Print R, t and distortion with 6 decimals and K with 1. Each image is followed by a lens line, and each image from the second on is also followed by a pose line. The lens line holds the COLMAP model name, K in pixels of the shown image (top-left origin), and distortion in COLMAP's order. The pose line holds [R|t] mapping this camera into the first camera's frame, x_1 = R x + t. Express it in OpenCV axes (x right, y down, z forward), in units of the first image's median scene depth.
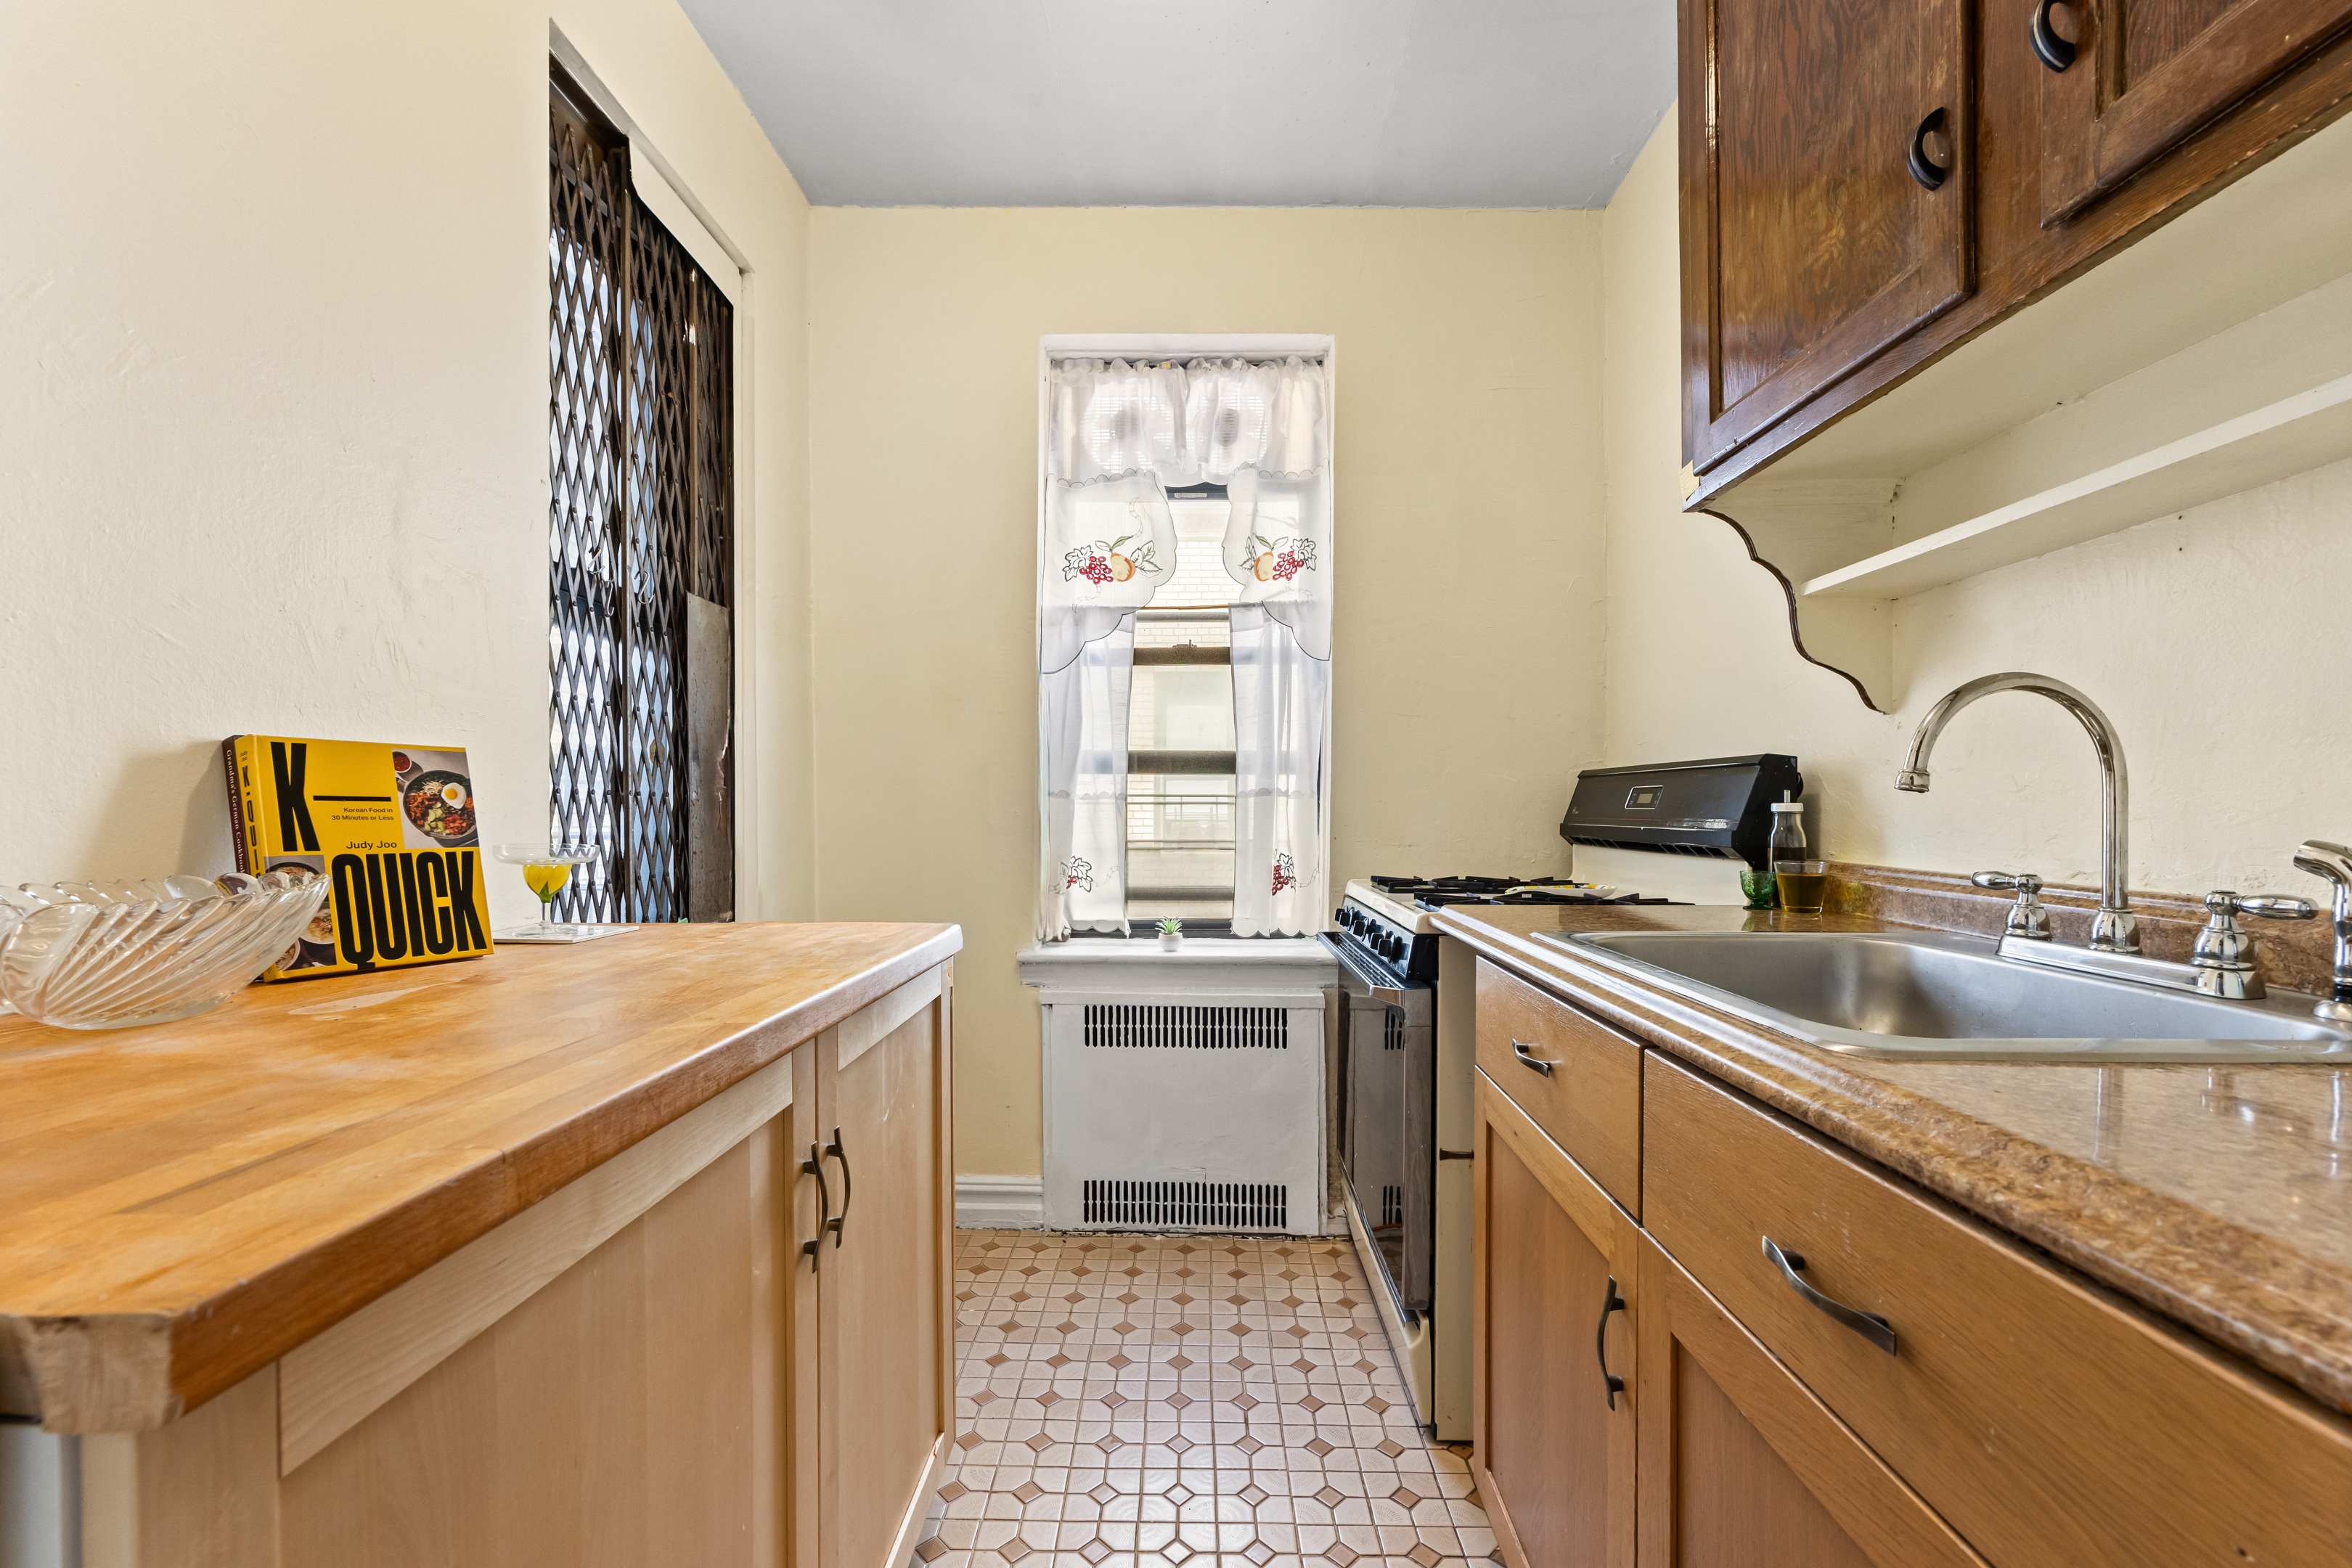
lens RADIAL K [[952.4, 0, 1188.7], [0, 952.4, 791.4], [0, 0, 1]] dist [-0.000840, -0.000233]
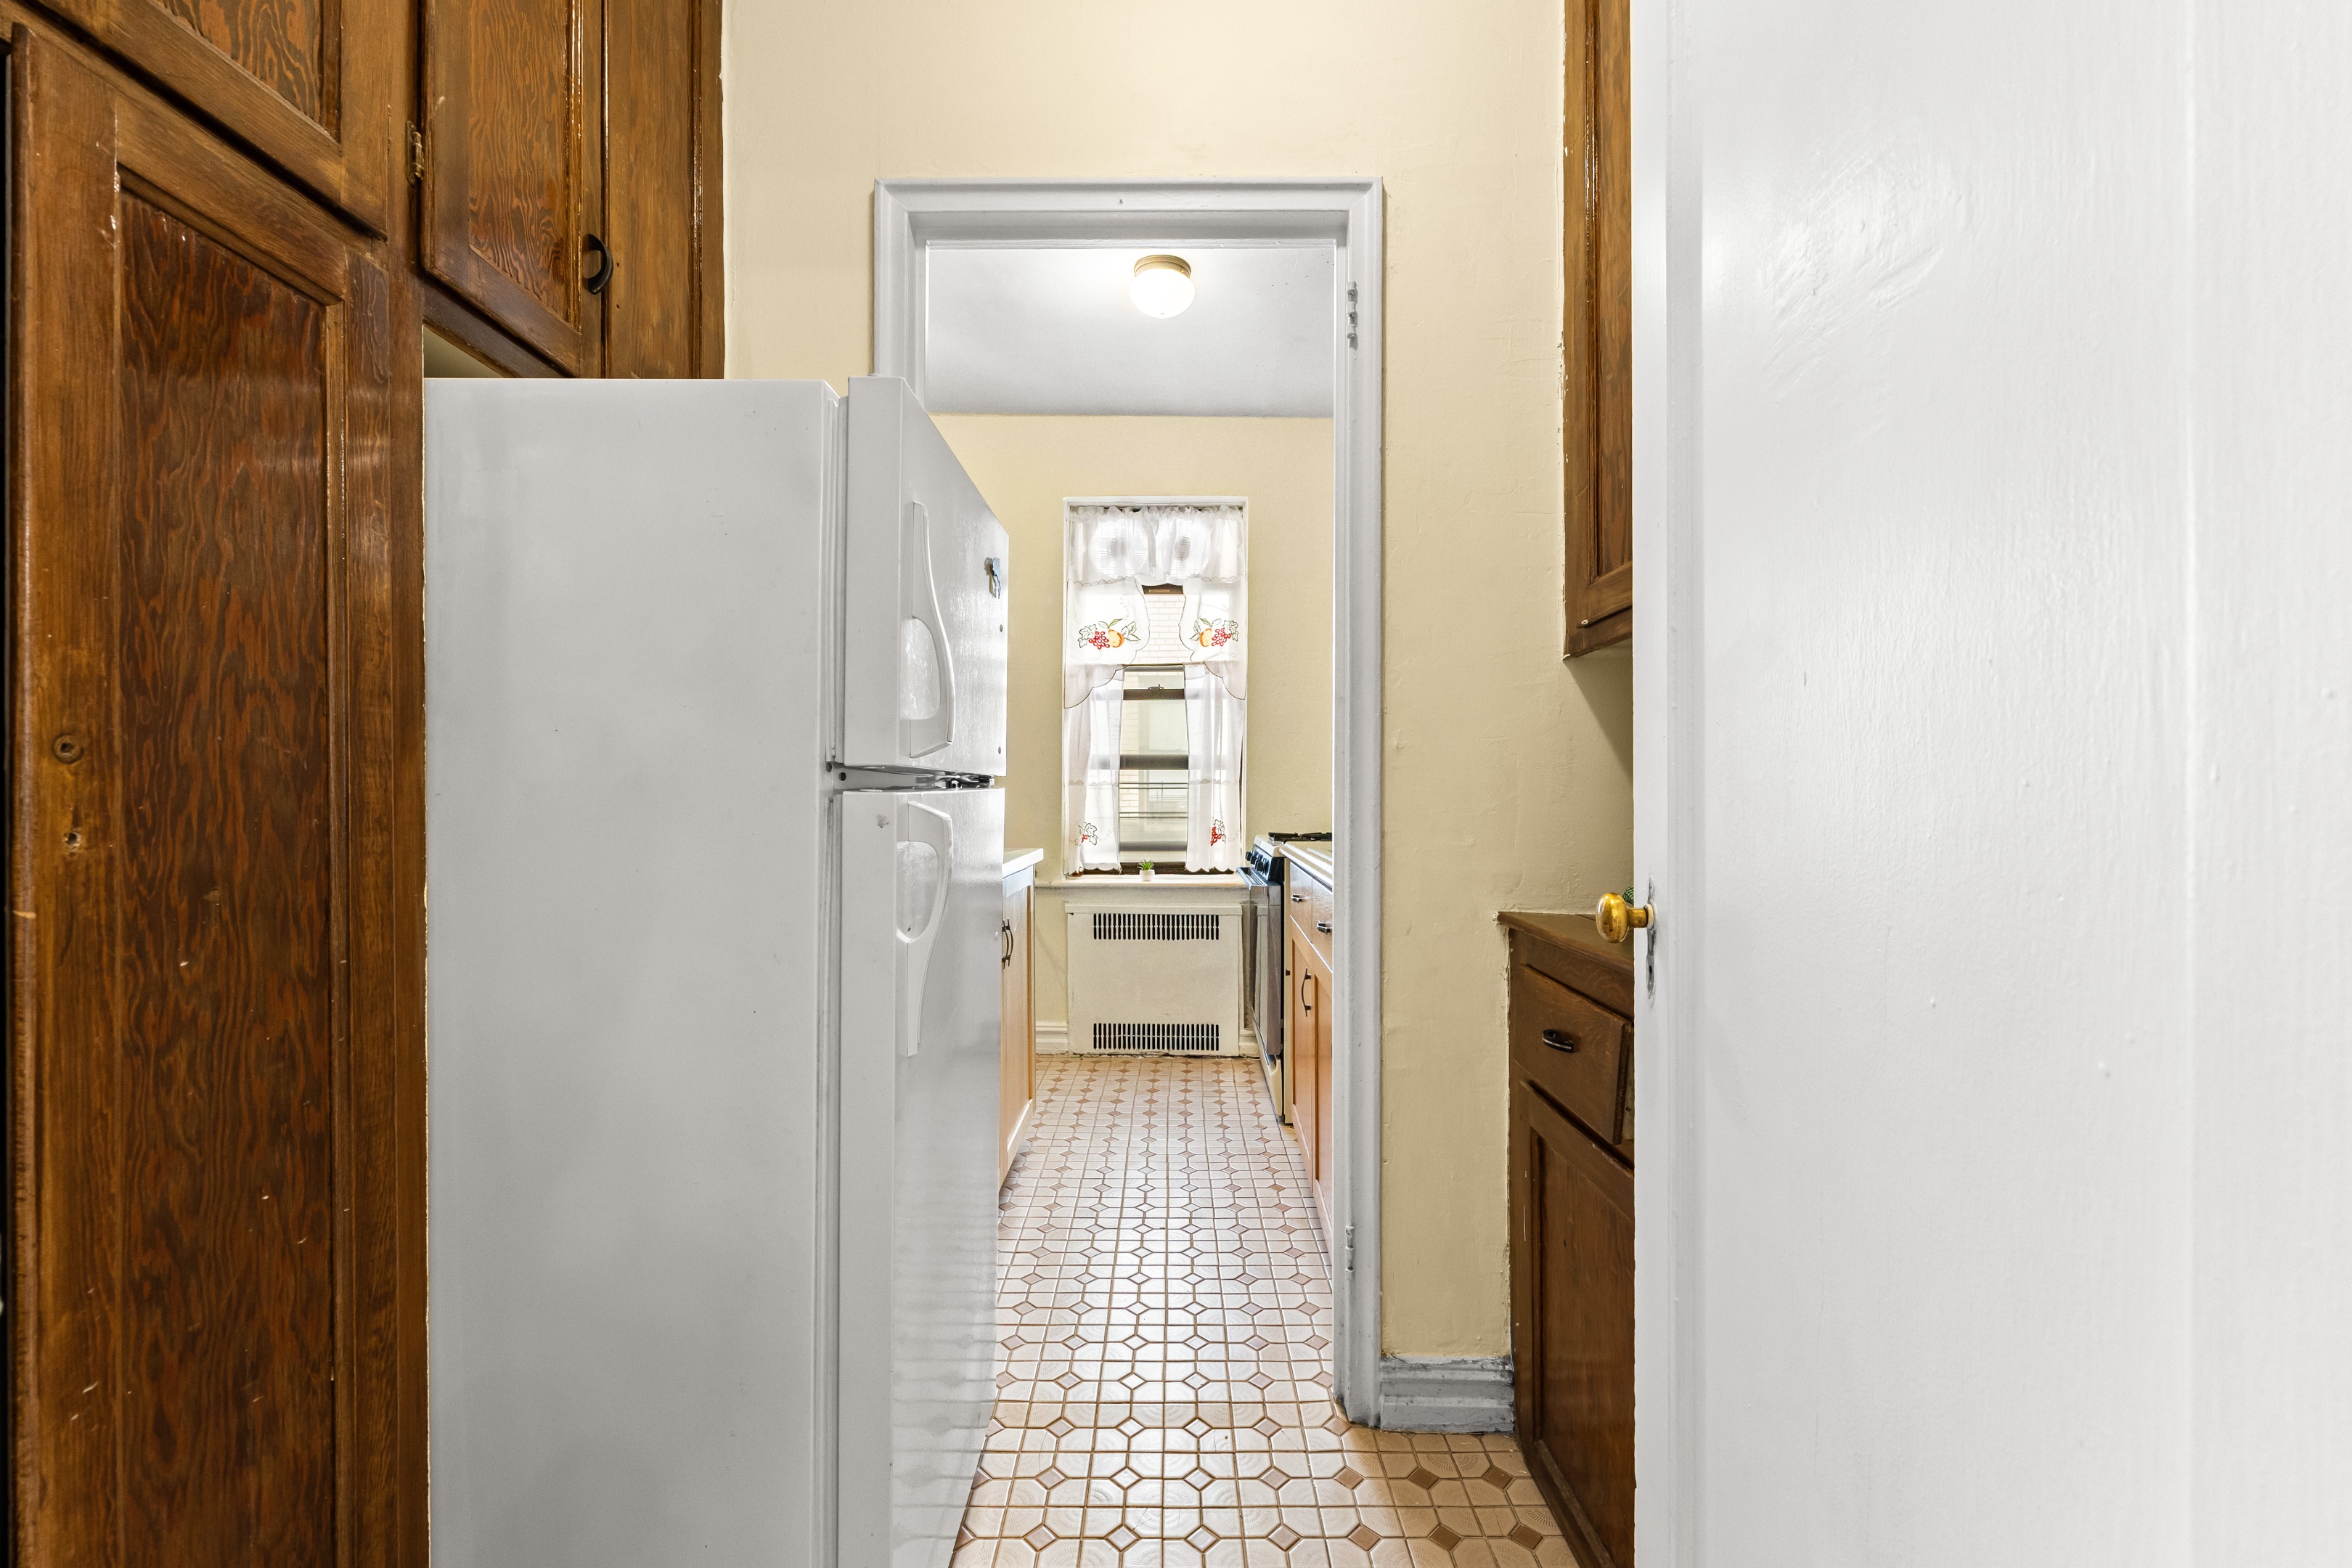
lens RADIAL K [[952.4, 0, 1188.7], [0, 952.4, 791.4], [0, 0, 1]] dist [-0.000840, -0.000233]
pose [[0.999903, -0.002219, 0.013786, 0.029123], [0.001962, 0.999825, 0.018624, -0.011982], [-0.013825, -0.018595, 0.999731, -0.591950]]
